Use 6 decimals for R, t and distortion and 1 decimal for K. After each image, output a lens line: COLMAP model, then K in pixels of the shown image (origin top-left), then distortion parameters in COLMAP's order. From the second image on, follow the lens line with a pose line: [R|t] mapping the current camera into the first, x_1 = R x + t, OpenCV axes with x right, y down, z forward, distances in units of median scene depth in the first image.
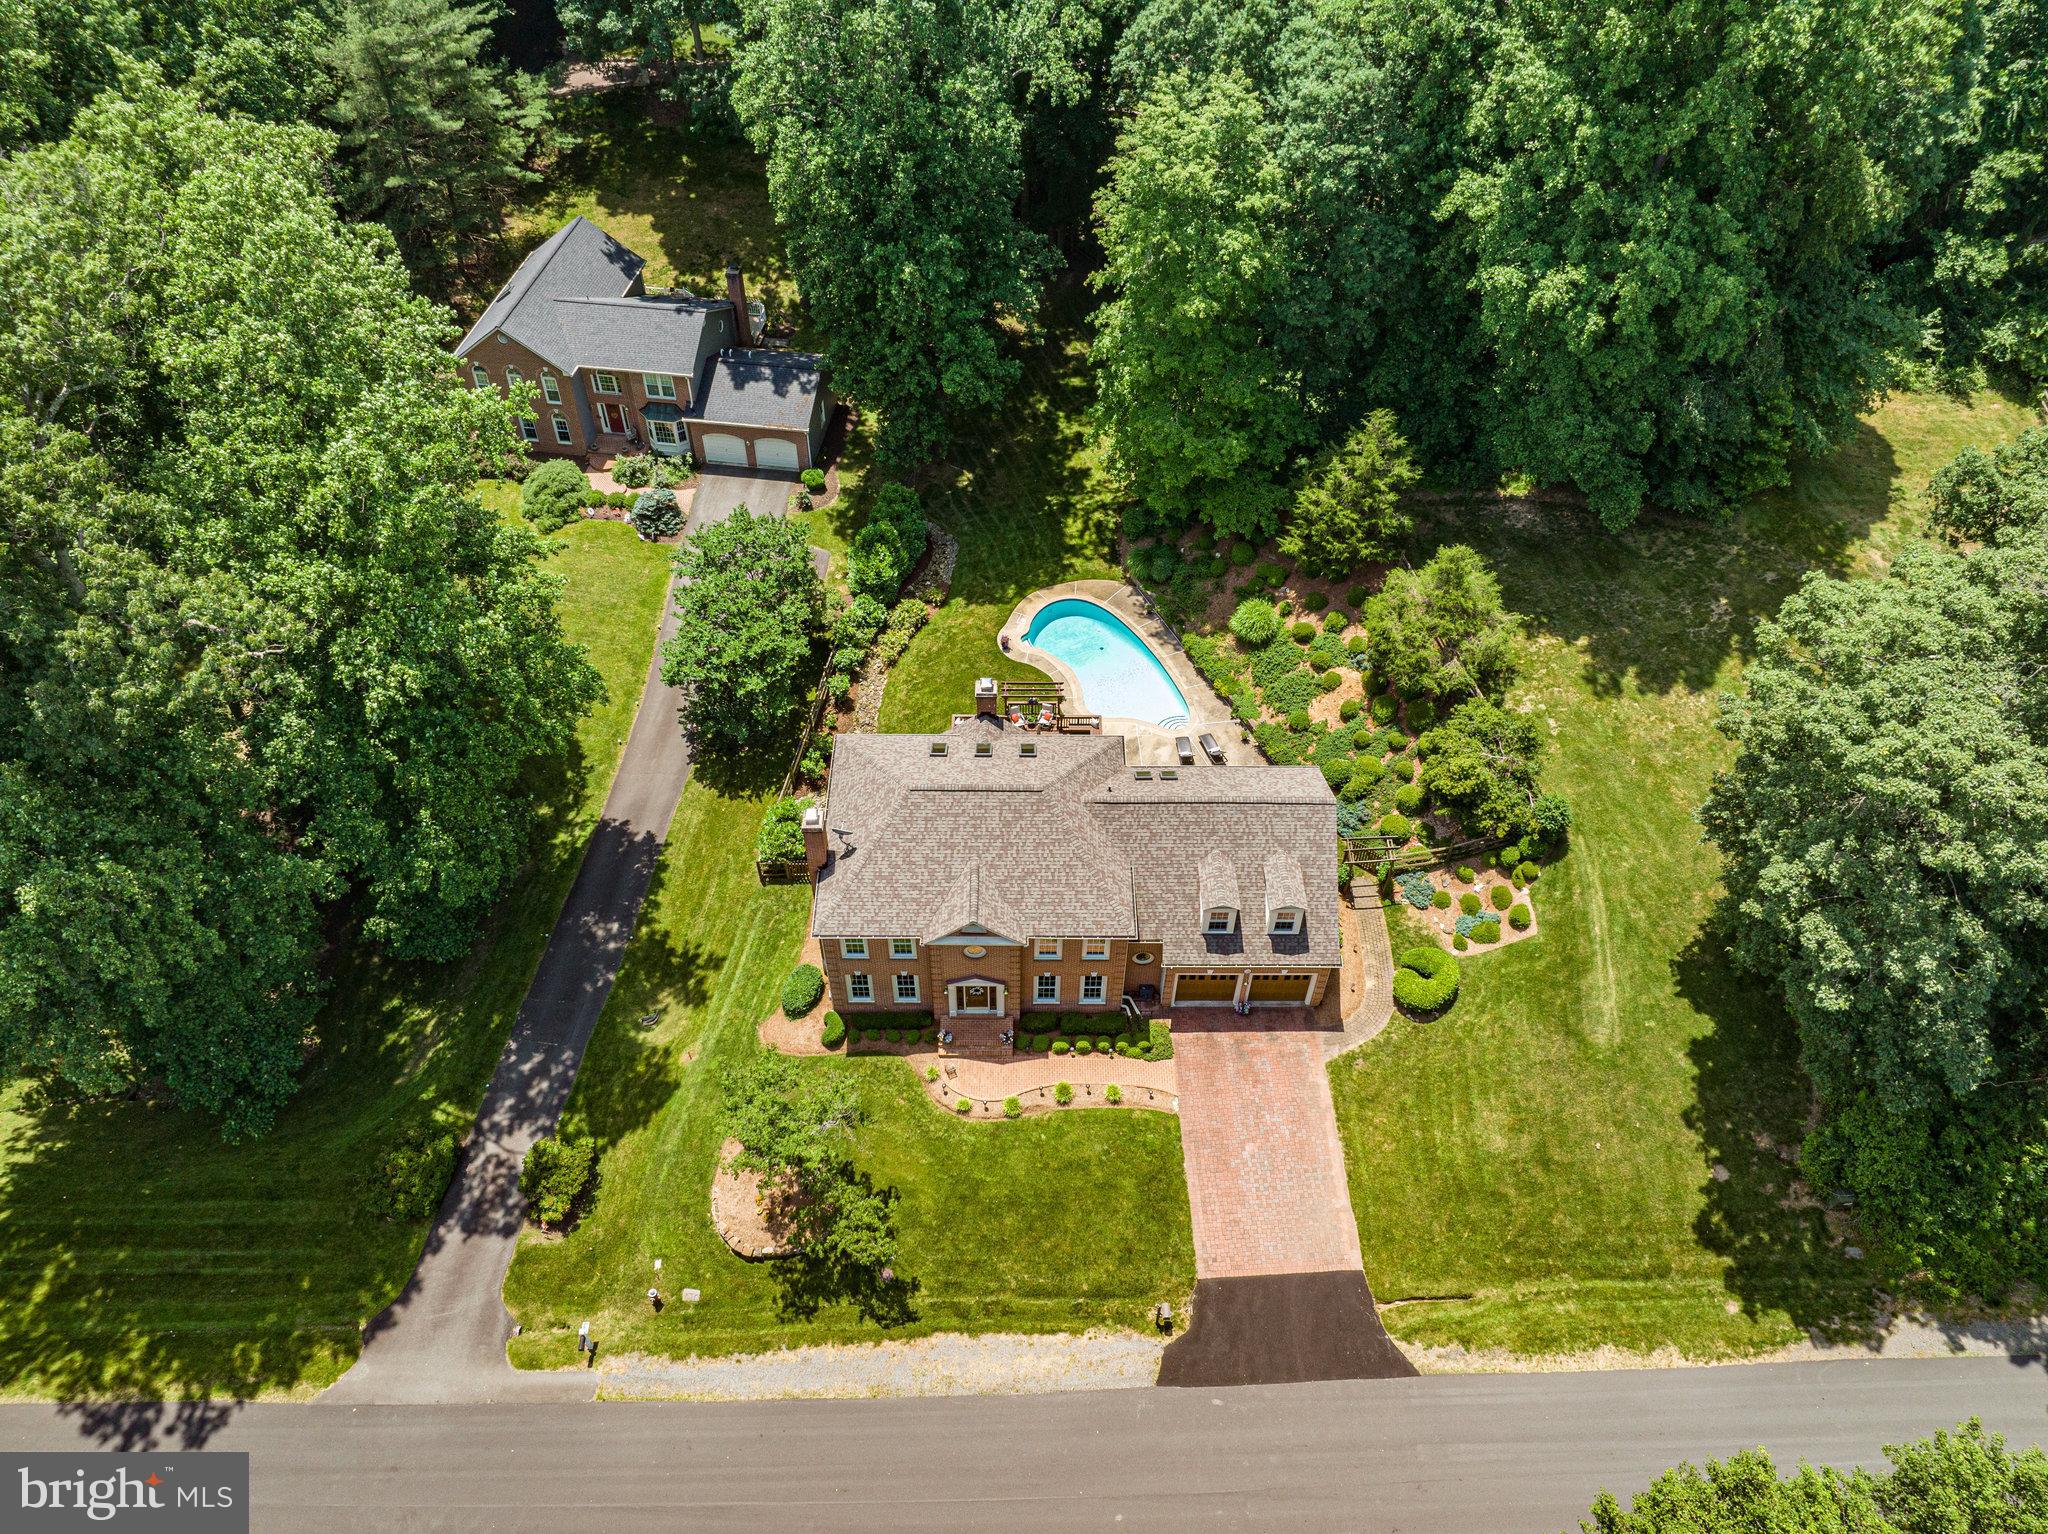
lens RADIAL K [[1450.0, 0, 1026.0], [0, 1450.0, 759.4], [0, 0, 1]] dist [-0.044674, 0.001585]
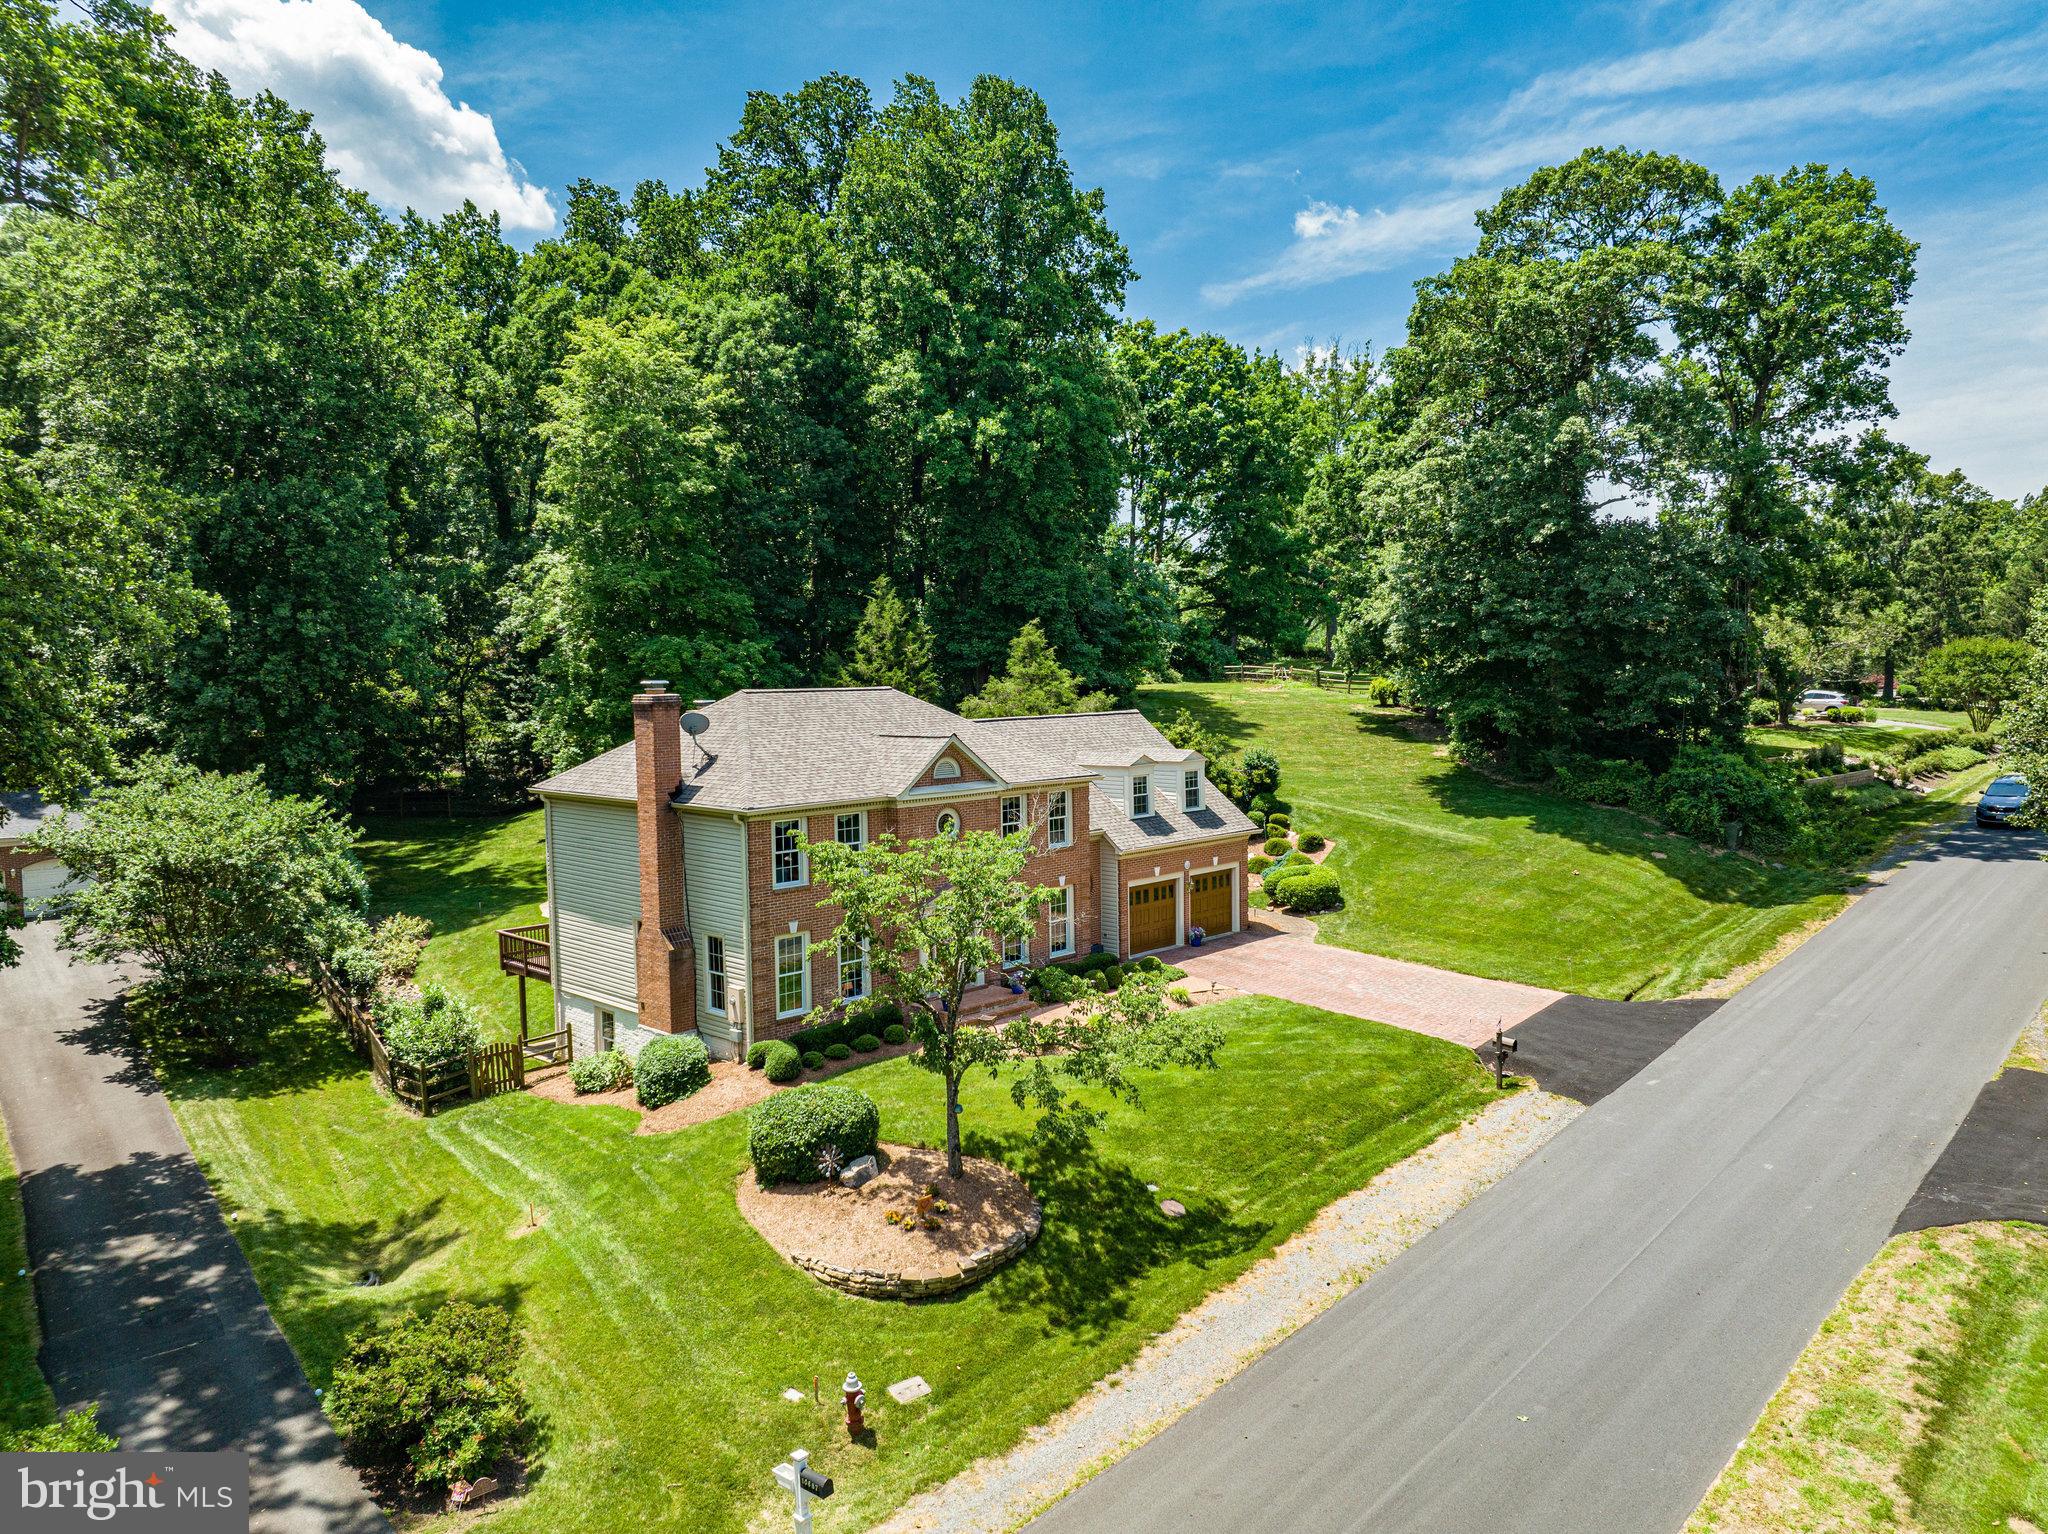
lens RADIAL K [[1450.0, 0, 1020.2], [0, 1450.0, 767.1], [0, 0, 1]] dist [-0.044674, 0.001585]
pose [[0.701258, -0.063477, 0.710076, -0.464653], [0.537233, 0.701800, -0.467823, 0.425704], [-0.468635, 0.709541, 0.526245, 0.579501]]
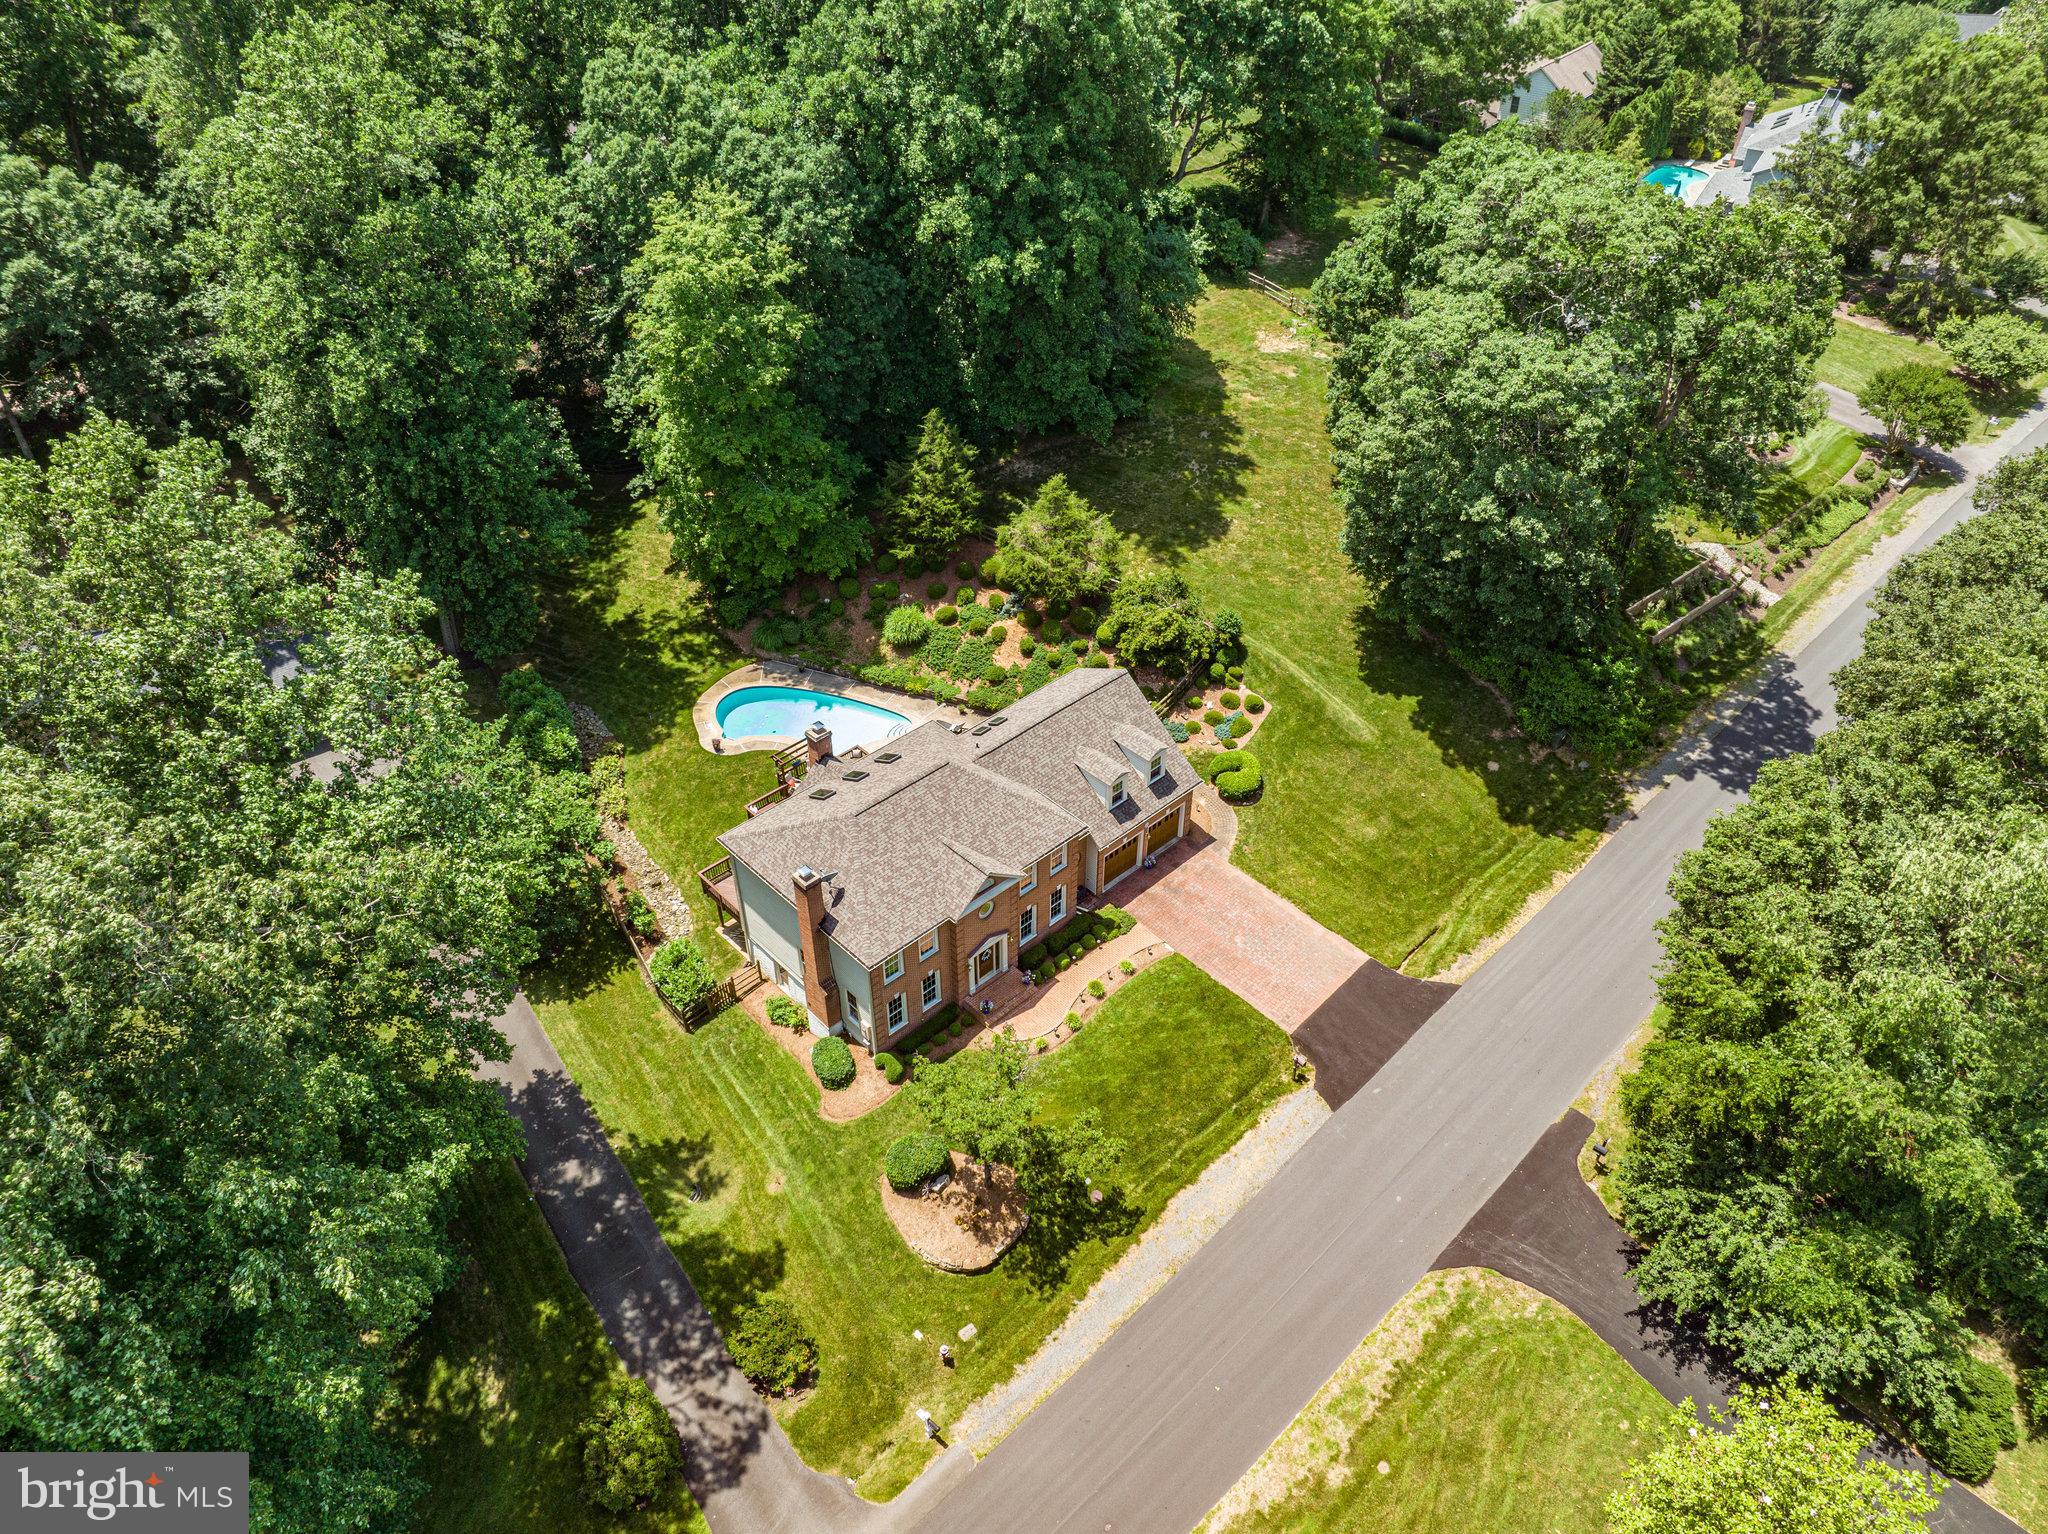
lens RADIAL K [[1450.0, 0, 1019.7], [0, 1450.0, 777.4], [0, 0, 1]] dist [-0.044674, 0.001585]
pose [[0.726352, -0.442763, 0.525712, -0.520422], [0.508434, 0.860807, 0.022505, 0.032687], [-0.462501, 0.250944, 0.850365, 0.030085]]
